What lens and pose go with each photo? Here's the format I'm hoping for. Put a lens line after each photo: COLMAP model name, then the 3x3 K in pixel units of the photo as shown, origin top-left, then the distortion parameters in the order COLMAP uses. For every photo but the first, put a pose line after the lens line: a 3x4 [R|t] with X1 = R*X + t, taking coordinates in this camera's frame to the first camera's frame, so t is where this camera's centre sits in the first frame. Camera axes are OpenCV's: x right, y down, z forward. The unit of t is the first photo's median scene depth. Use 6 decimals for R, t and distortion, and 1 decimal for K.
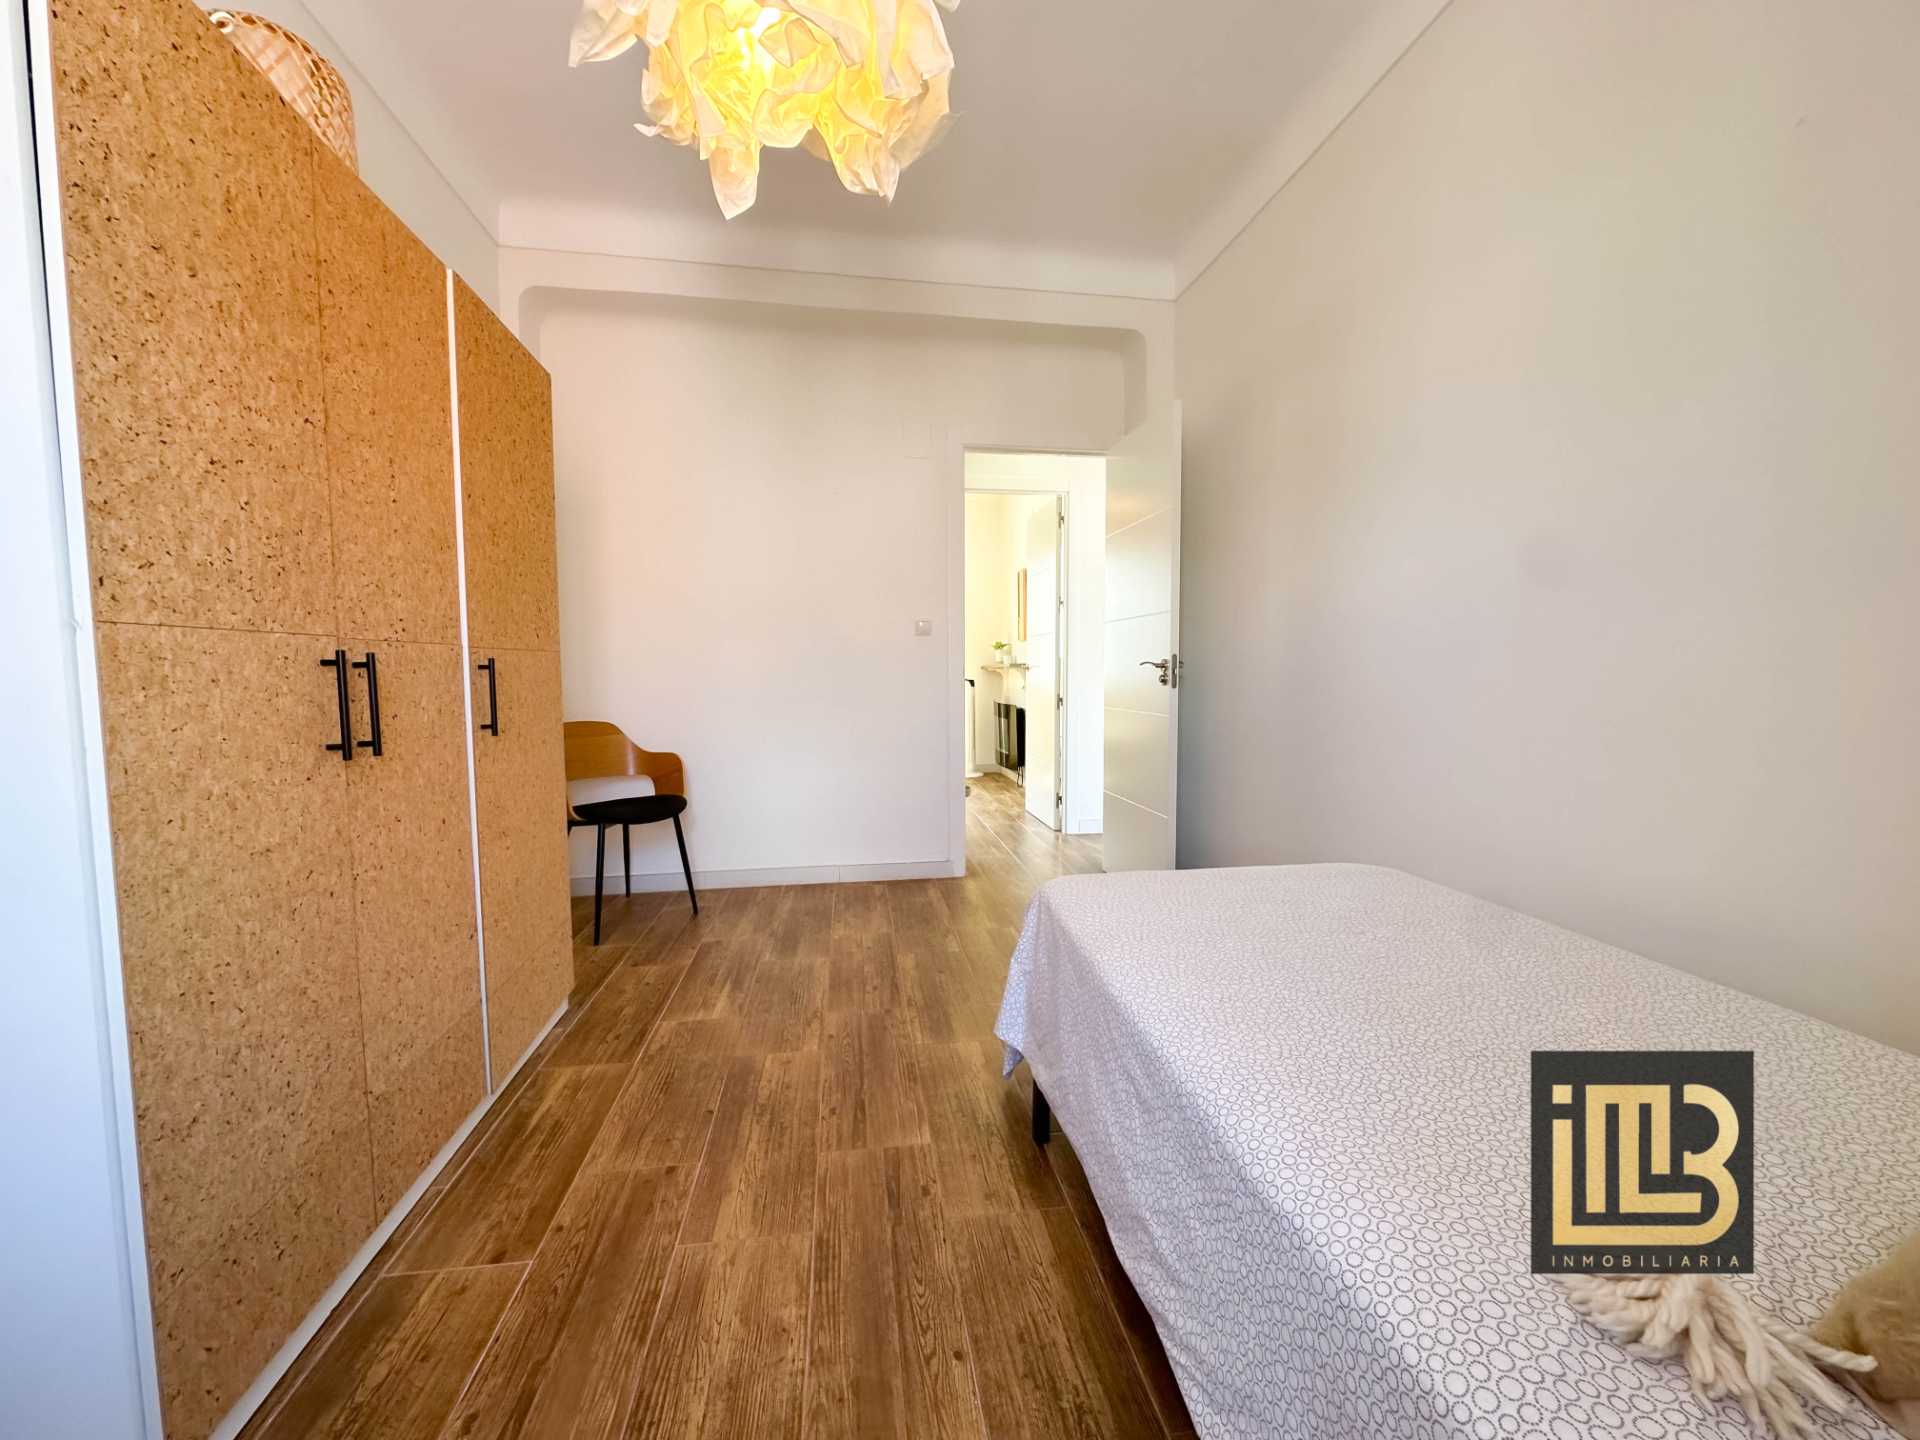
lens RADIAL K [[767.6, 0, 960.0], [0, 767.6, 720.0], [0, 0, 1]] dist [-0.010853, 0.004064]
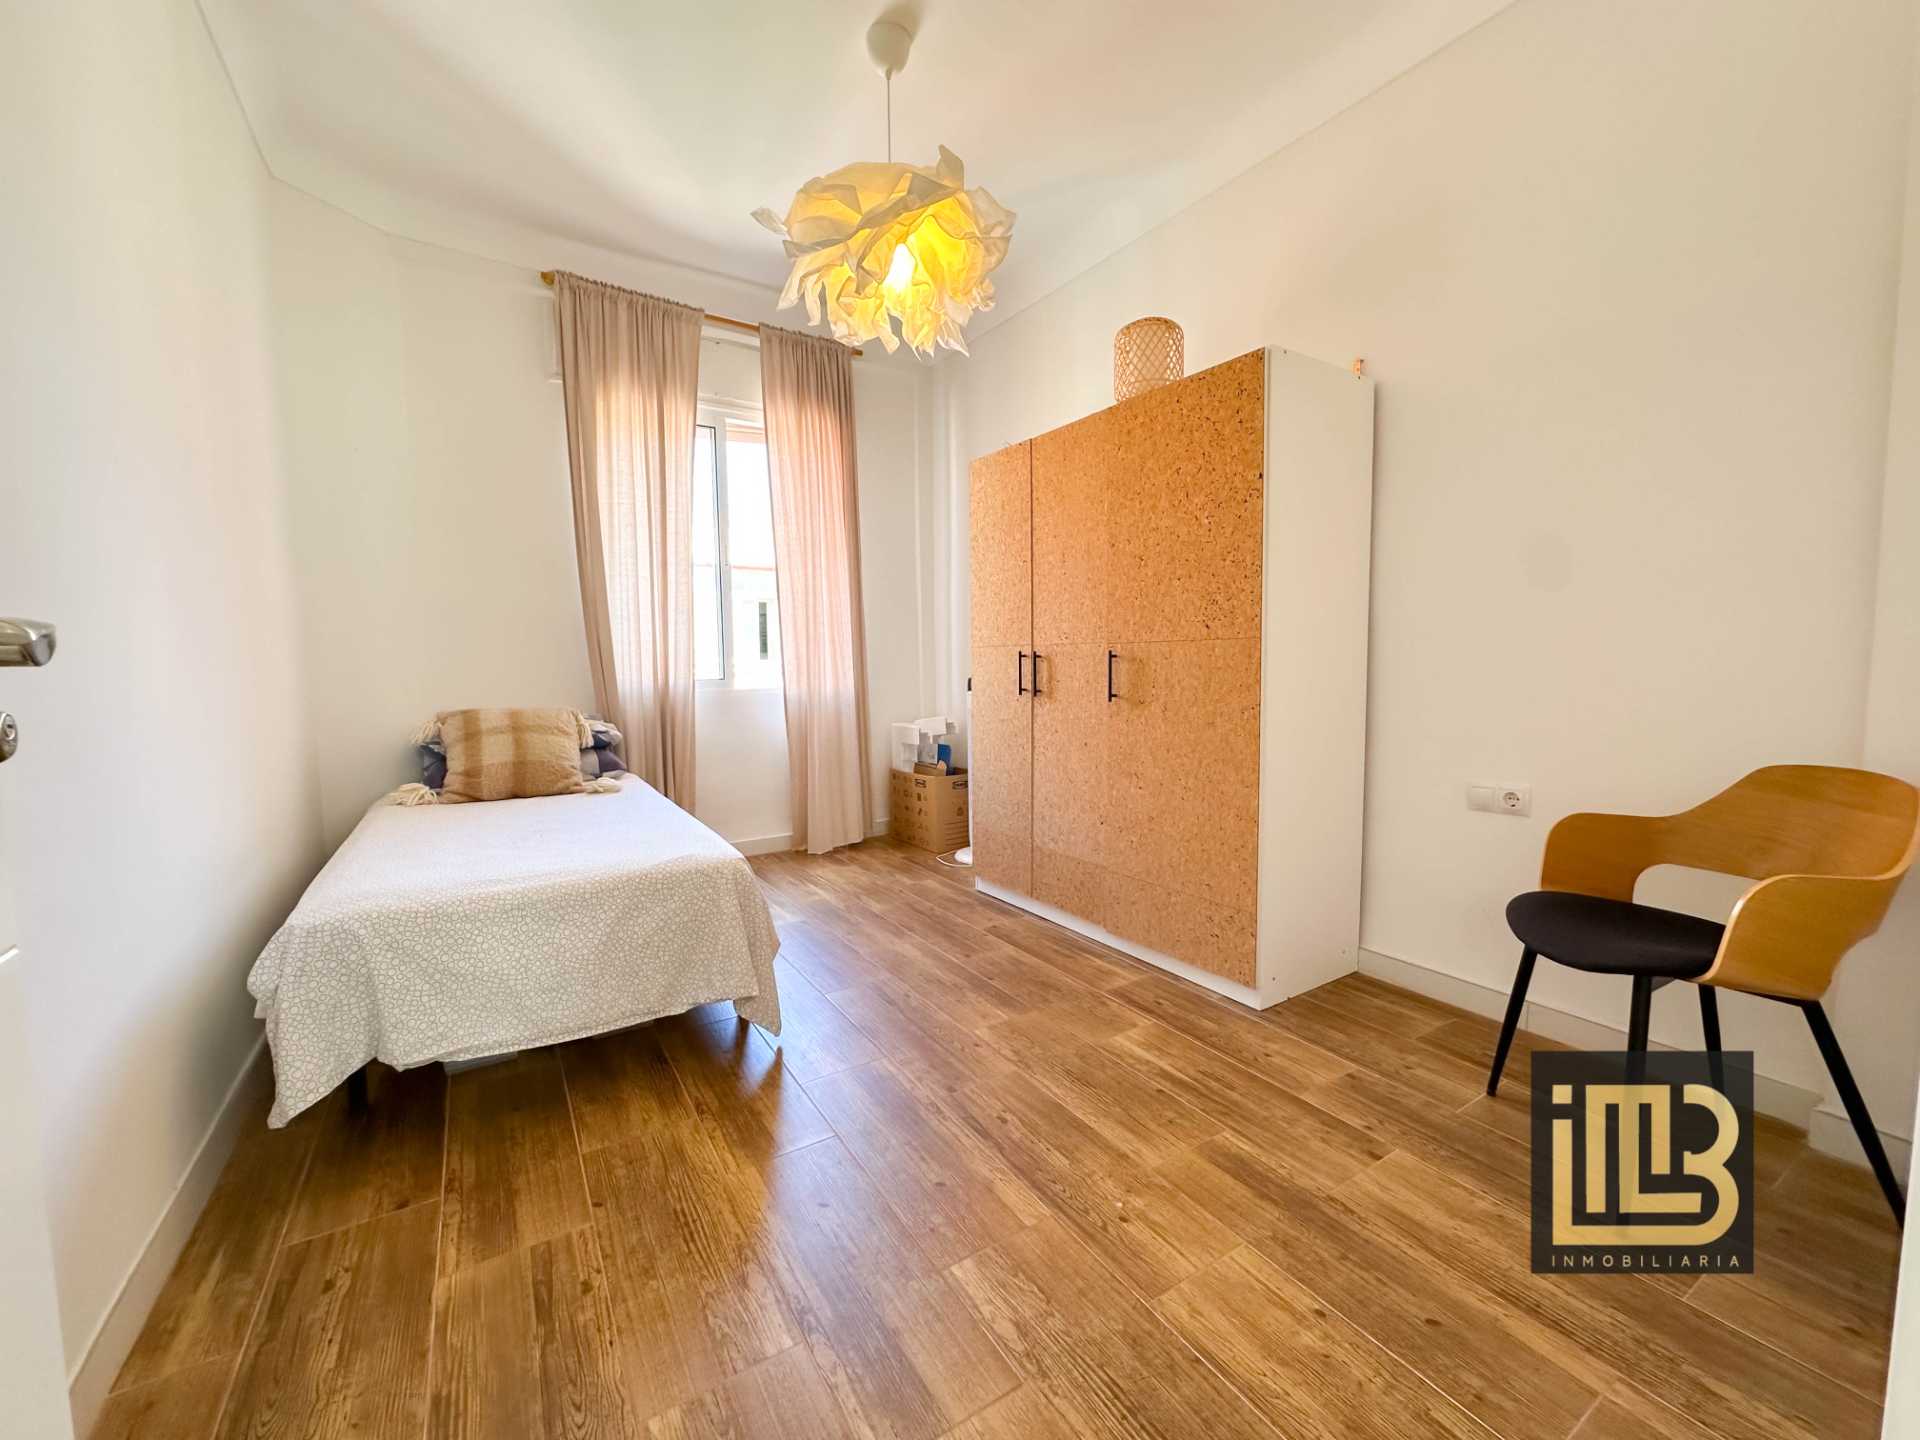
lens RADIAL K [[767.6, 0, 960.0], [0, 767.6, 720.0], [0, 0, 1]] dist [-0.010853, 0.004064]
pose [[-0.915189, 0.043502, -0.400671, 0.204409], [-0.014786, 0.989864, 0.141246, -0.116396], [0.402754, 0.135191, -0.905269, 1.701597]]
